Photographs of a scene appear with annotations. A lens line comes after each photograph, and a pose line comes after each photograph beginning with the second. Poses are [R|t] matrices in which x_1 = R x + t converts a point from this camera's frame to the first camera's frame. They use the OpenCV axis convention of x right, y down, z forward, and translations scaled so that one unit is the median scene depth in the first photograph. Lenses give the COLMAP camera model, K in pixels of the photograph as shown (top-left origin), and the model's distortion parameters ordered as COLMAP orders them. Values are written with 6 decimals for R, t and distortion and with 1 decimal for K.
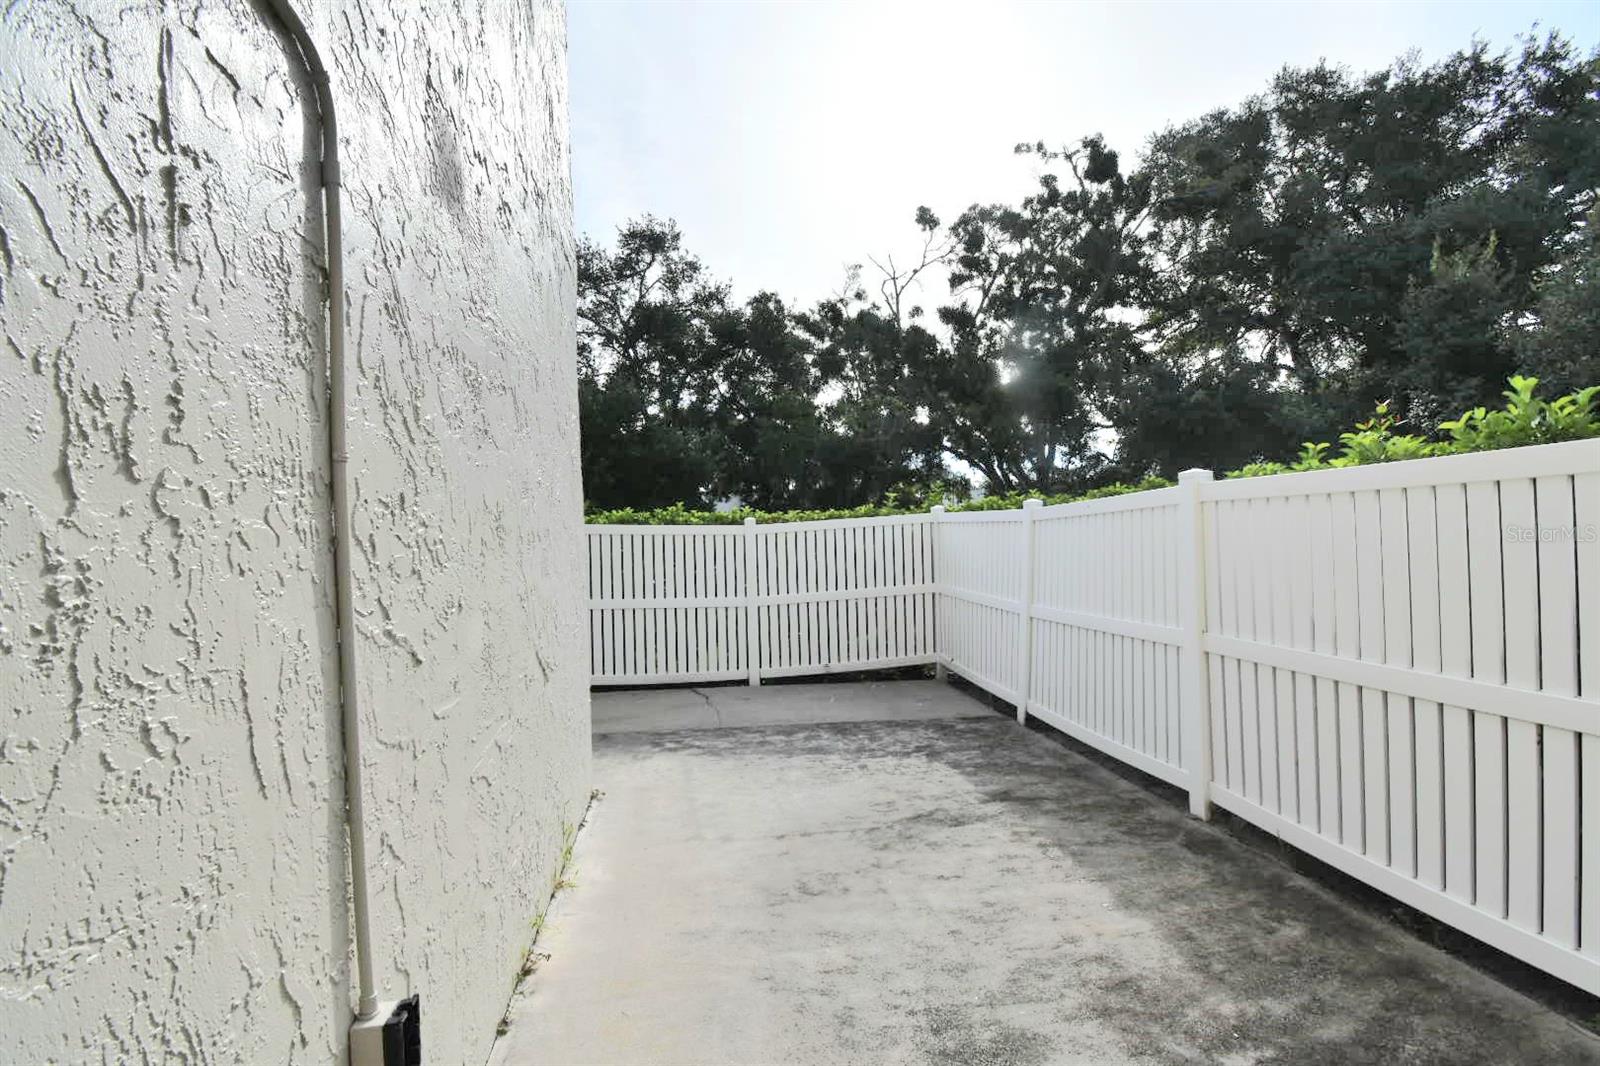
lens RADIAL K [[705.9, 0, 805.4], [0, 705.9, 536.0], [0, 0, 1]] dist [0.016637, -0.025669]
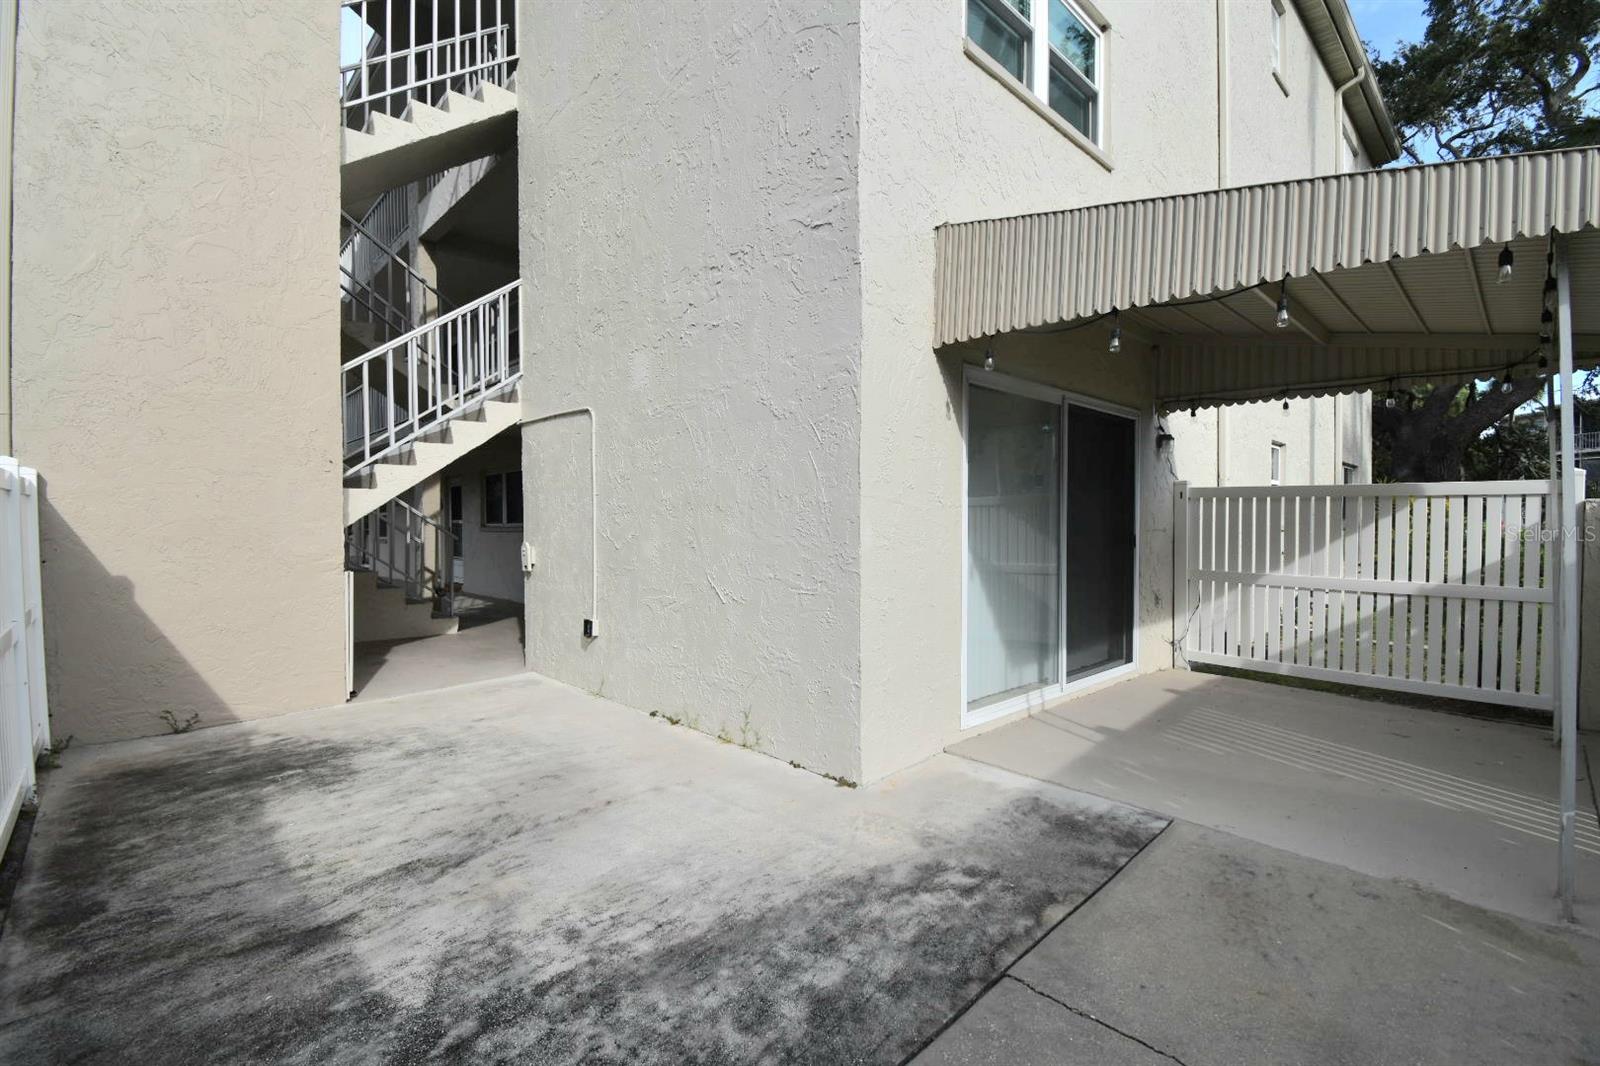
lens RADIAL K [[705.9, 0, 805.4], [0, 705.9, 536.0], [0, 0, 1]] dist [0.016637, -0.025669]
pose [[-0.820672, 0.046840, -0.569476, 0.274311], [0.030158, 0.998796, 0.038691, 0.009100], [0.570603, 0.014578, -0.821097, 1.850903]]
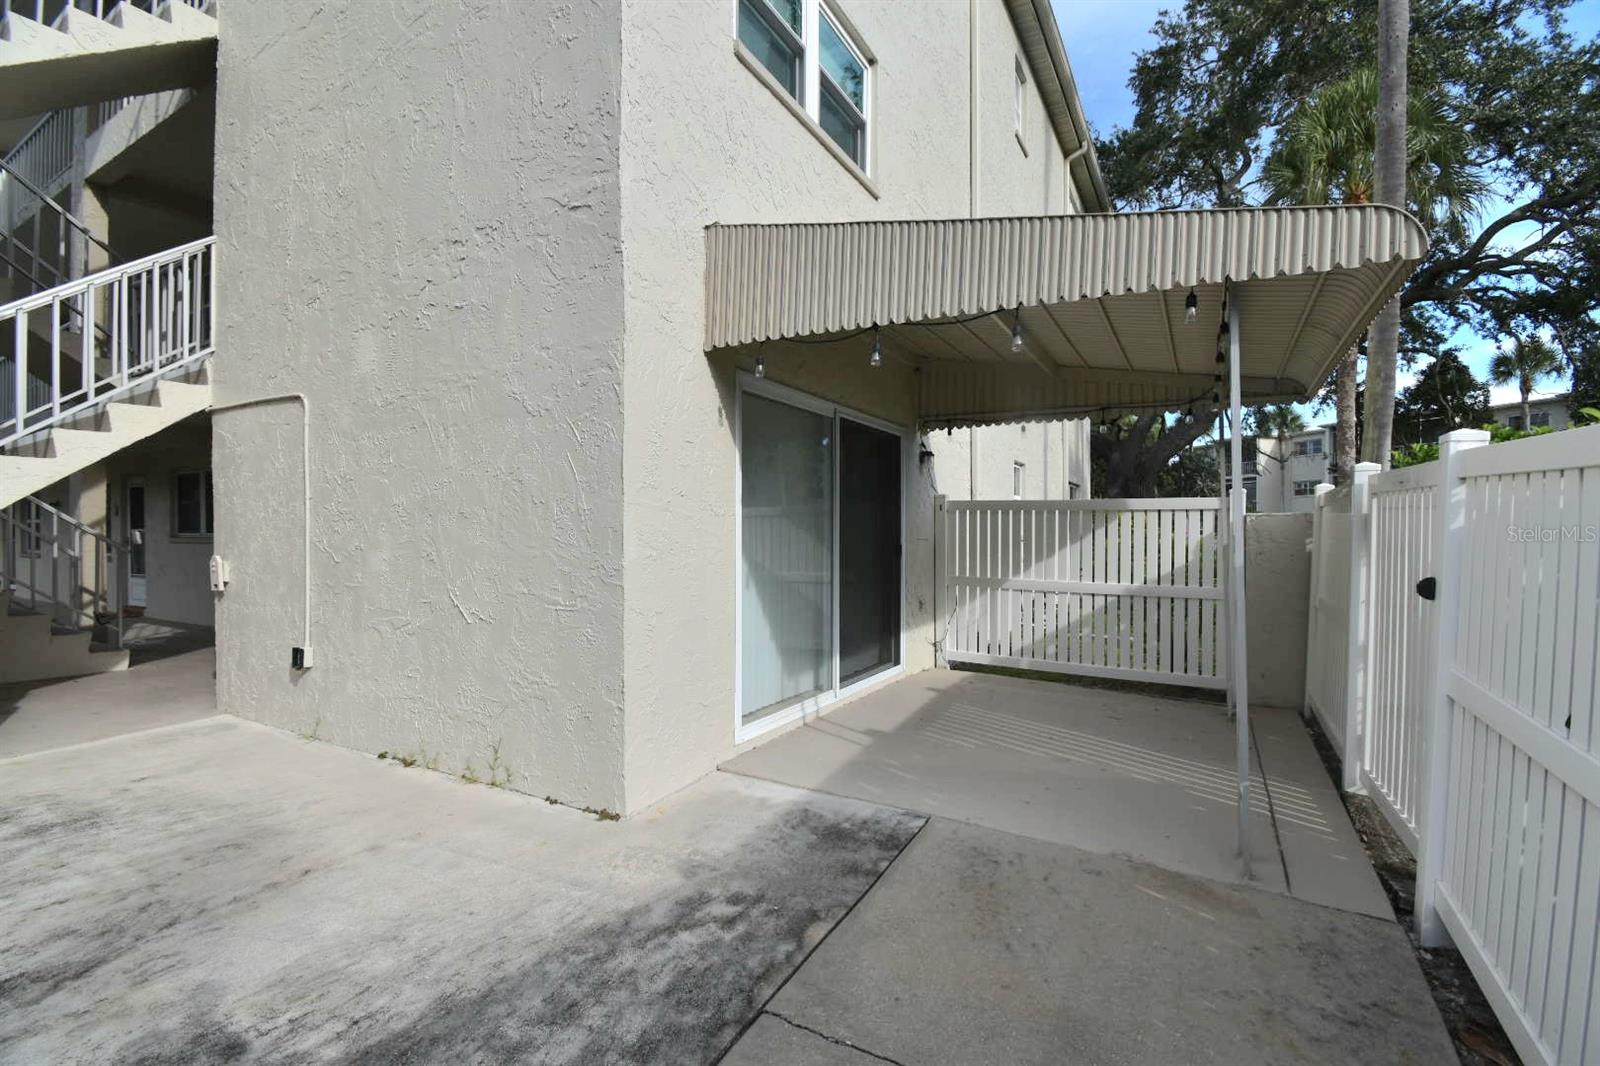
lens RADIAL K [[705.9, 0, 805.4], [0, 705.9, 536.0], [0, 0, 1]] dist [0.016637, -0.025669]
pose [[-0.622037, 0.038144, -0.782058, 0.217658], [0.021883, 0.999269, 0.031333, 0.013446], [0.782682, 0.002376, -0.622418, 1.837403]]
